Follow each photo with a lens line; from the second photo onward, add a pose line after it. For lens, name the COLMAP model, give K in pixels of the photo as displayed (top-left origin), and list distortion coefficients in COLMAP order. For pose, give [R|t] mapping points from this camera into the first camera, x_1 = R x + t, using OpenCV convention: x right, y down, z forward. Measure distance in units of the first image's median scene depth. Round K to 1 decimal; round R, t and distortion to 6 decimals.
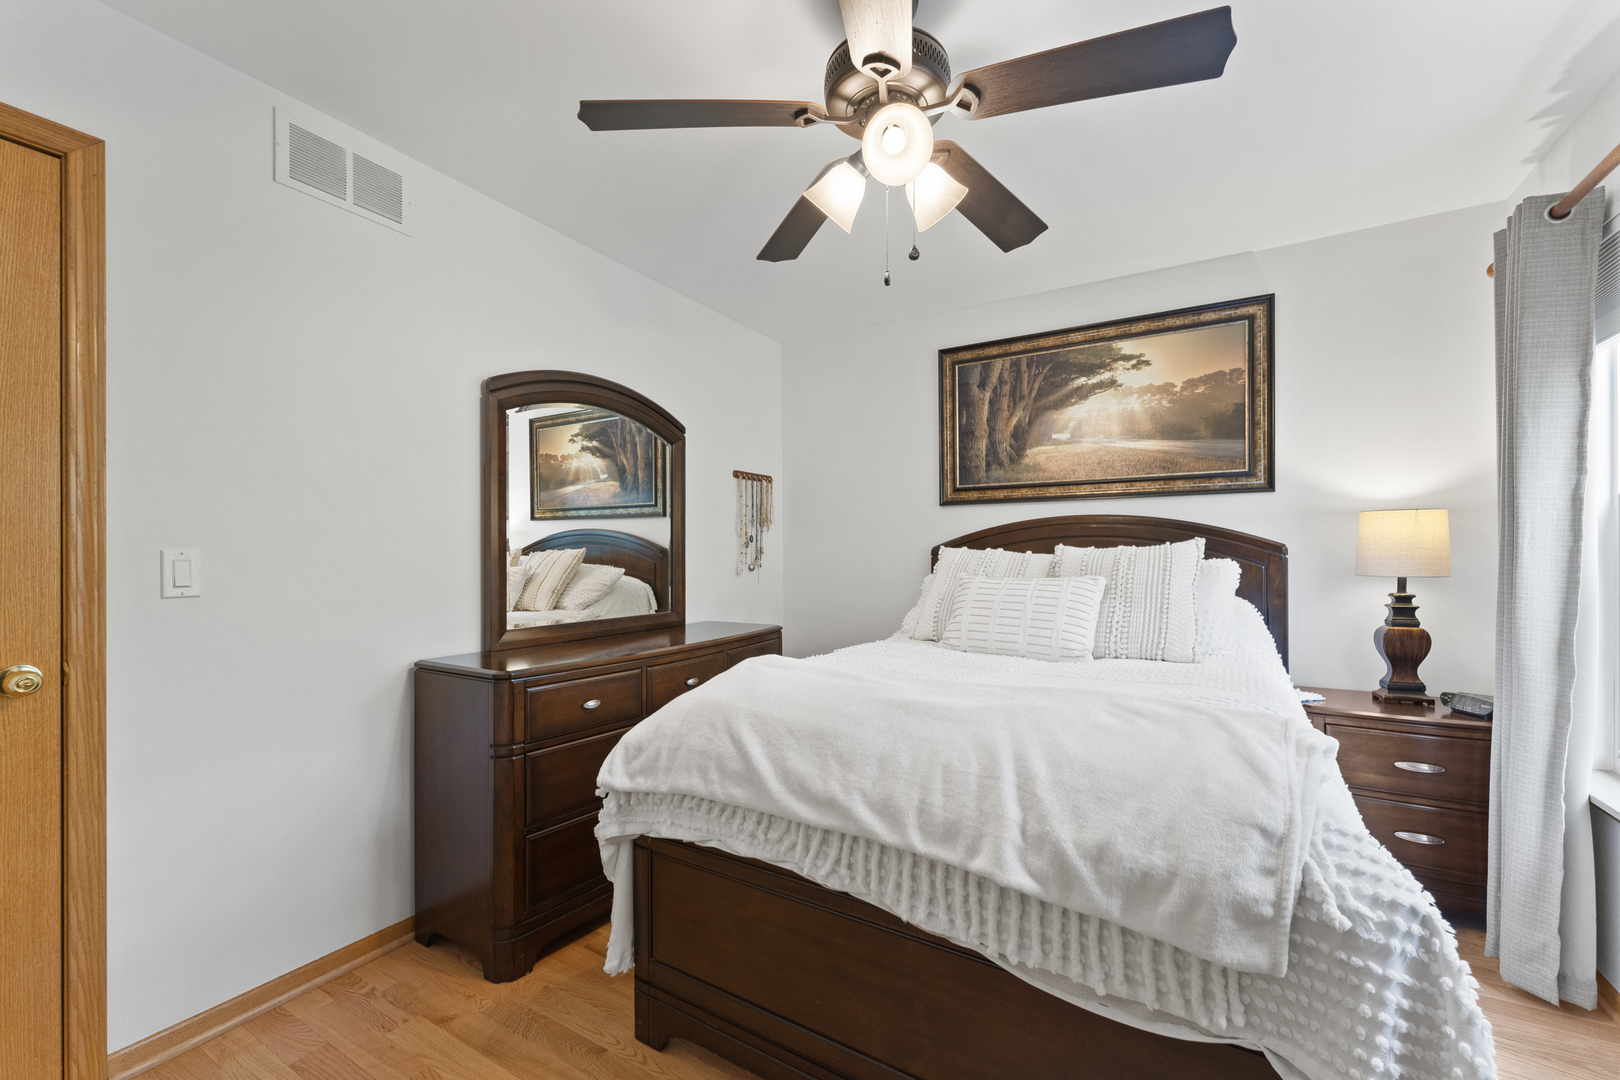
lens RADIAL K [[651.5, 0, 813.1], [0, 651.5, 550.9], [0, 0, 1]] dist [0.001066, -0.000145]
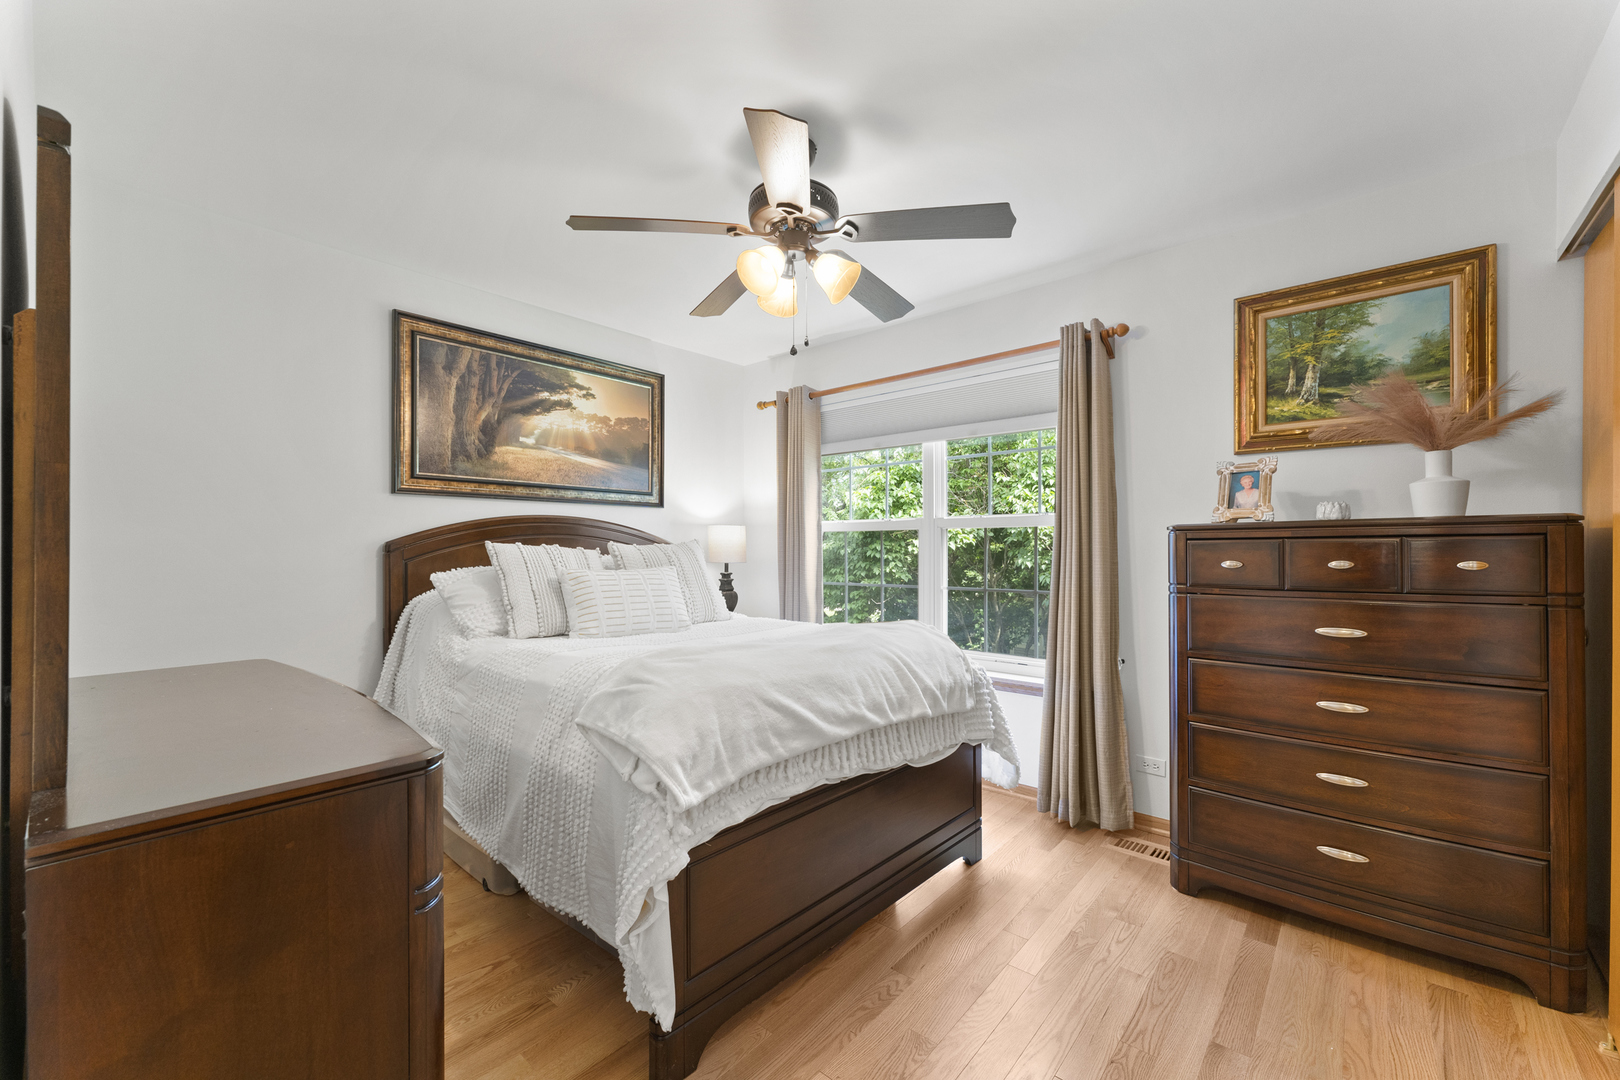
lens RADIAL K [[651.5, 0, 813.1], [0, 651.5, 548.4], [0, 0, 1]] dist [0.001066, -0.000145]
pose [[0.181692, 0.003276, 0.983350, -0.605331], [-0.003588, 0.999990, -0.002668, 0.003437], [-0.983349, -0.003043, 0.181702, 0.346481]]
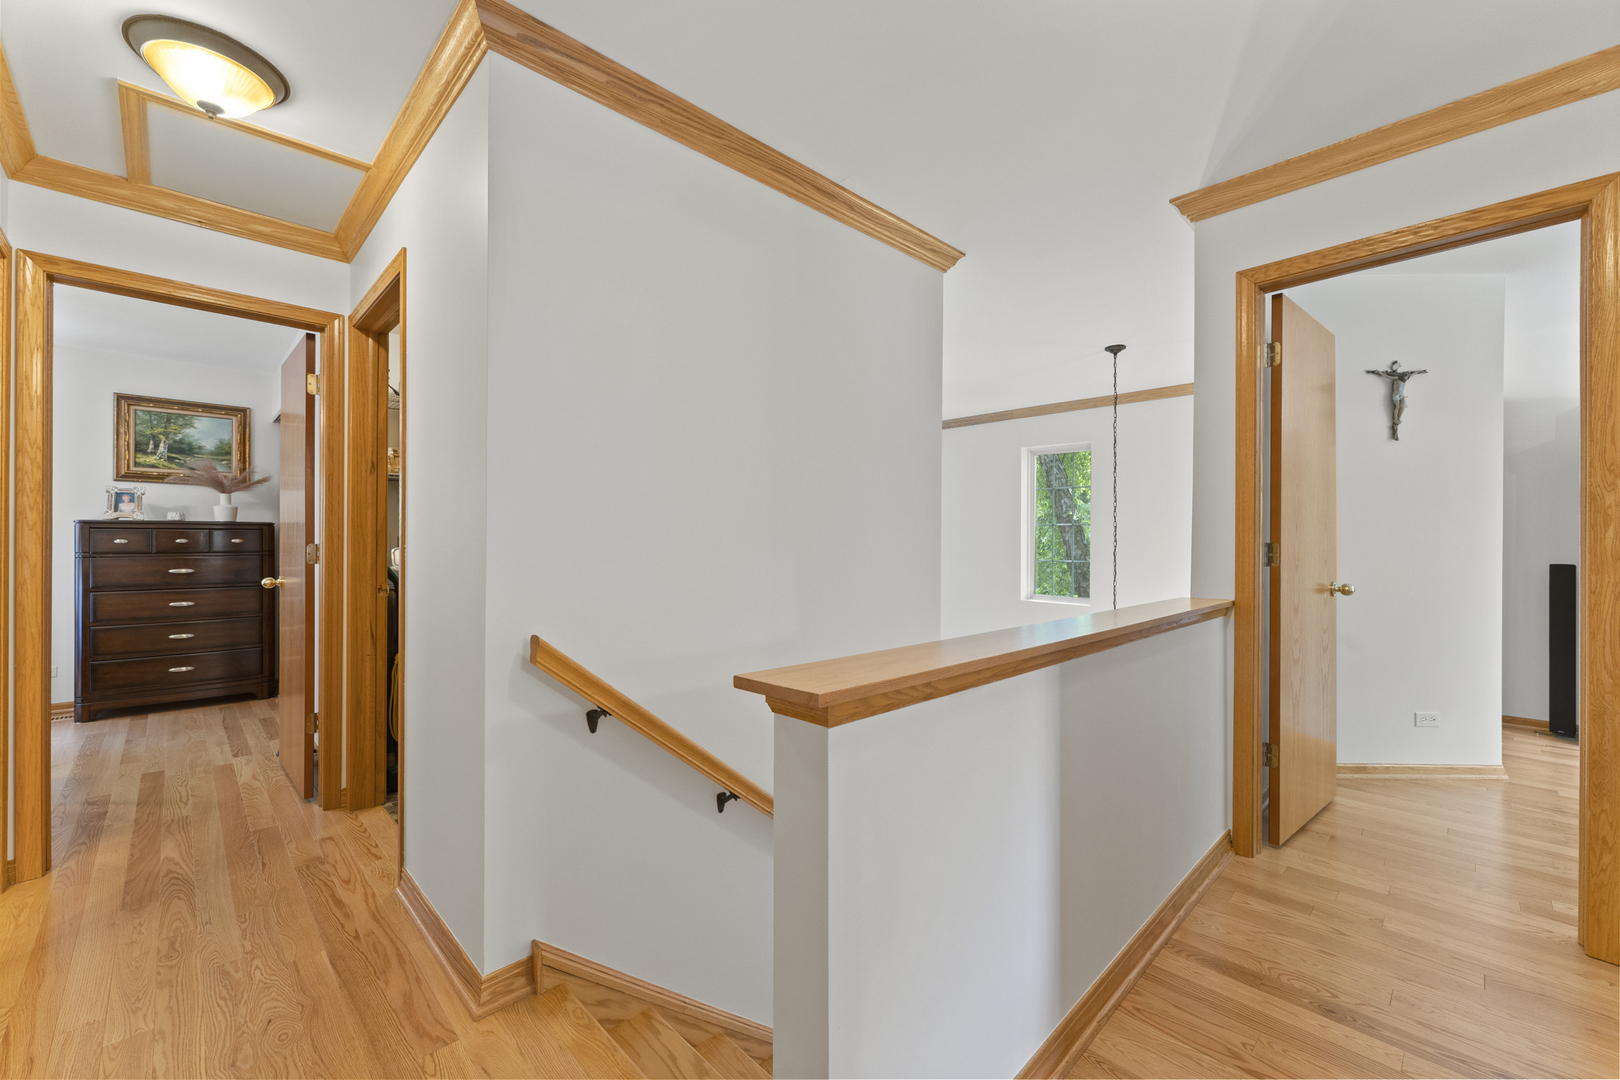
lens RADIAL K [[651.5, 0, 823.6], [0, 651.5, 541.5], [0, 0, 1]] dist [0.001066, -0.000145]
pose [[-0.966628, -0.001171, 0.256180, -1.251892], [-0.003409, 0.999960, -0.008292, 0.016449], [-0.256160, -0.008888, -0.966593, 0.751476]]
